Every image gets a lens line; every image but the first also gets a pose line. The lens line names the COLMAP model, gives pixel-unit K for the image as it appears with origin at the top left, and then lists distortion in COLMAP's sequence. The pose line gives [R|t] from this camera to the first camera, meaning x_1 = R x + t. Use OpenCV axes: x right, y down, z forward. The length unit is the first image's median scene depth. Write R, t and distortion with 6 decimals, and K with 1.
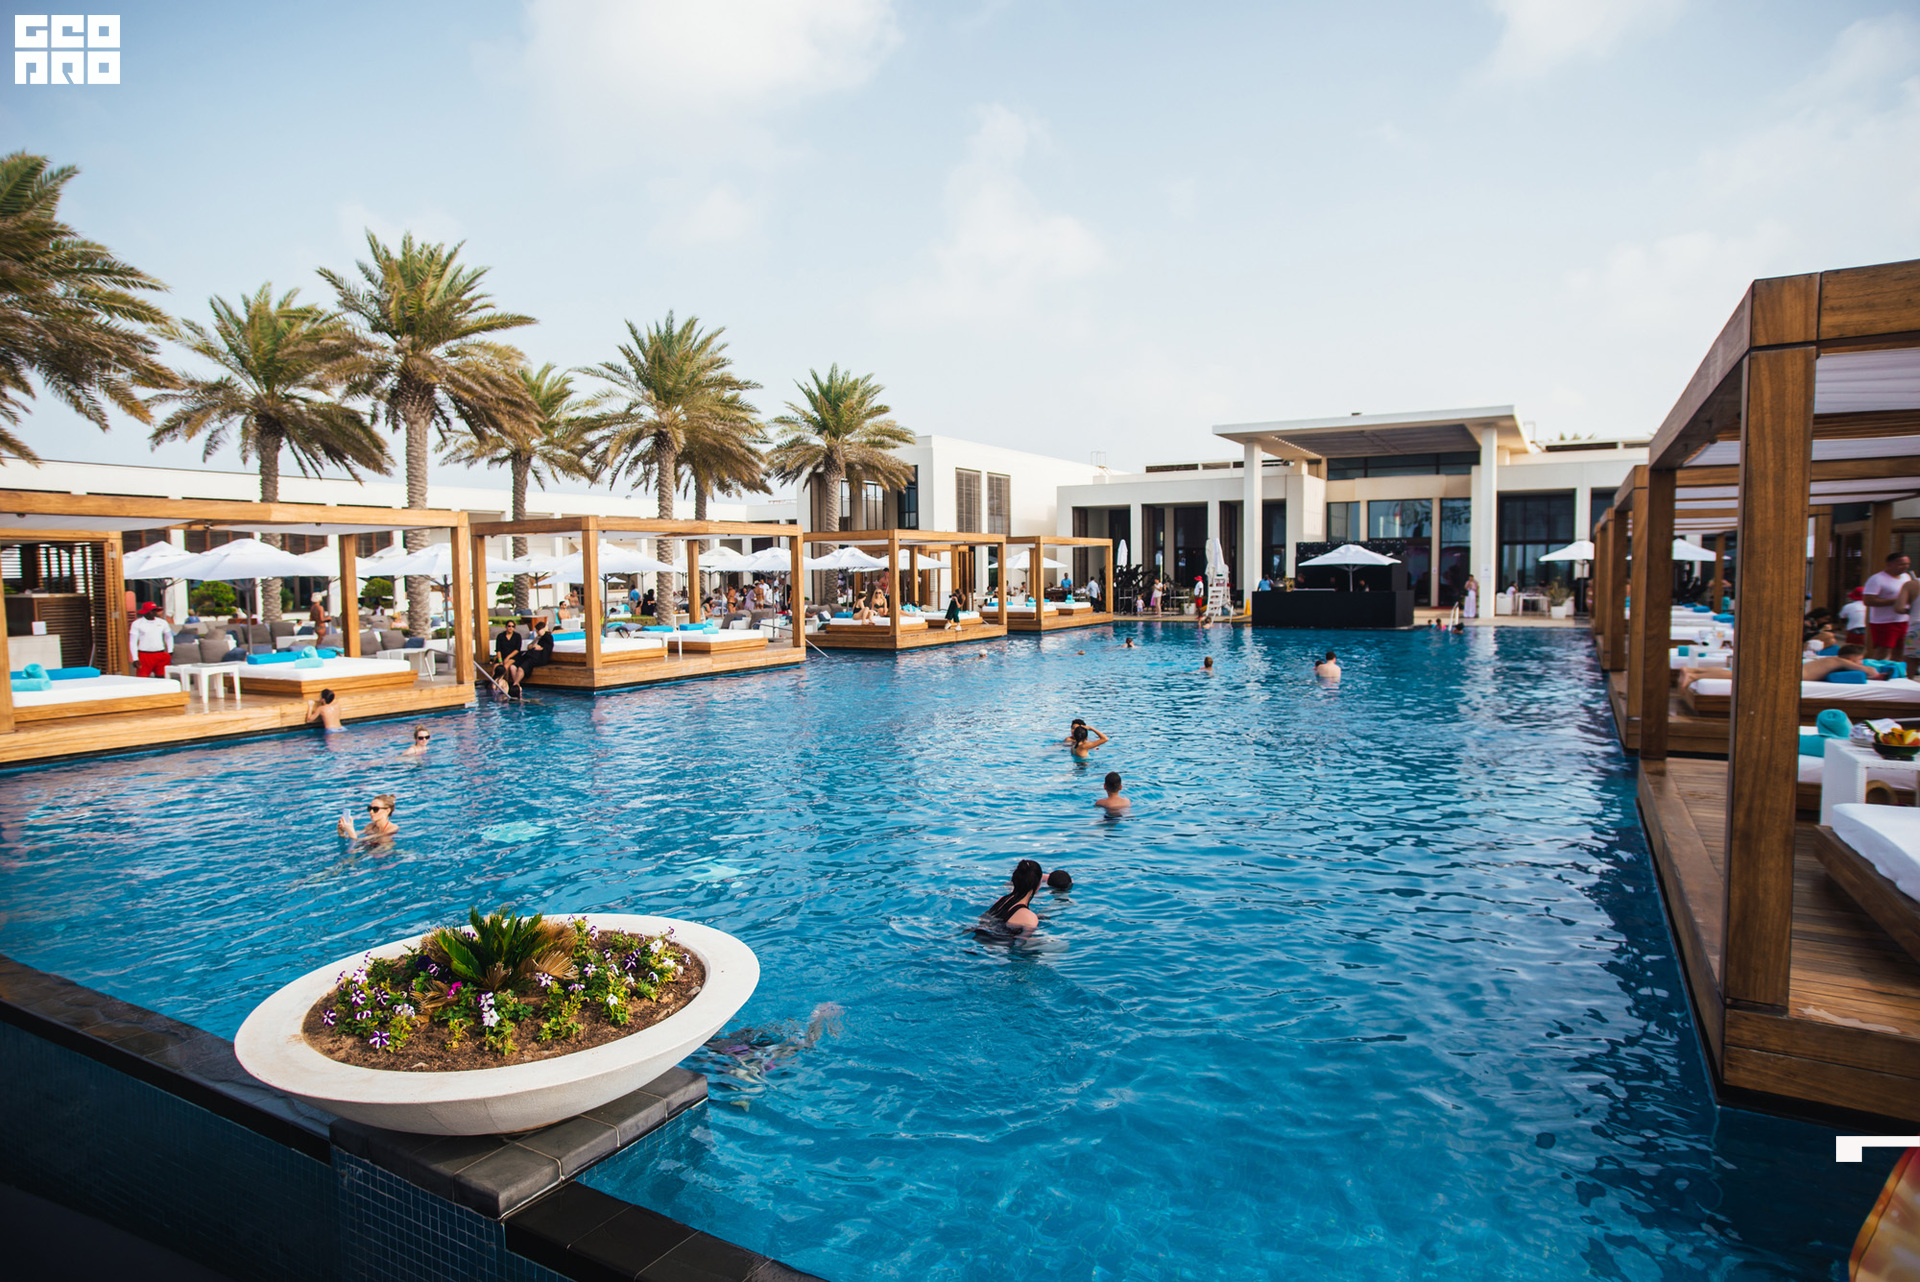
lens RADIAL K [[1103.3, 0, 960.0], [0, 1103.3, 641.0], [0, 0, 1]] dist [0.000291, -0.000024]
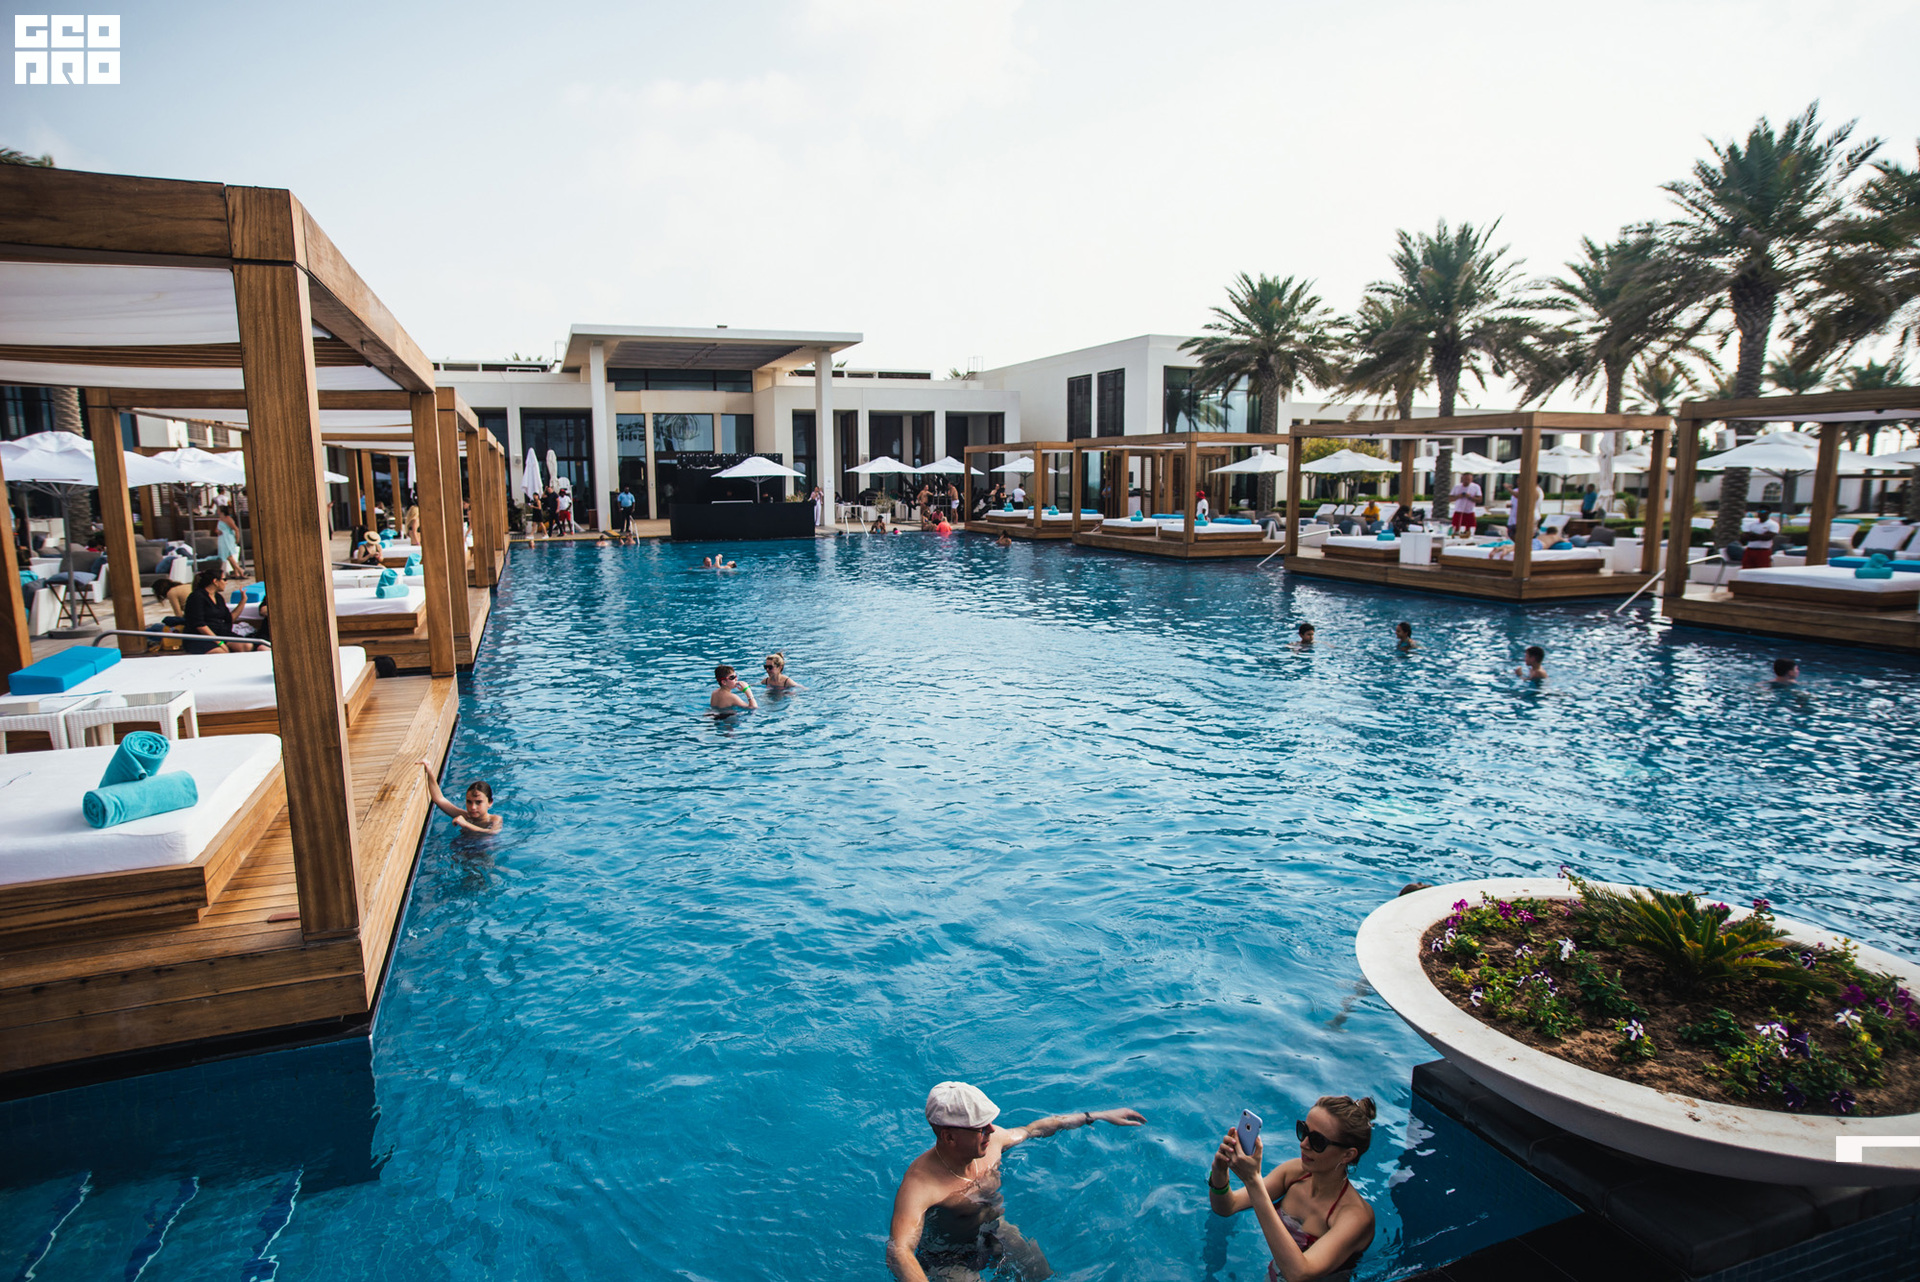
lens RADIAL K [[1103.3, 0, 960.0], [0, 1103.3, 641.0], [0, 0, 1]] dist [0.000291, -0.000024]
pose [[0.641553, -0.117375, 0.758046, -0.513528], [0.060511, 0.992888, 0.102527, -0.017655], [-0.764689, -0.019906, 0.644093, 0.296051]]
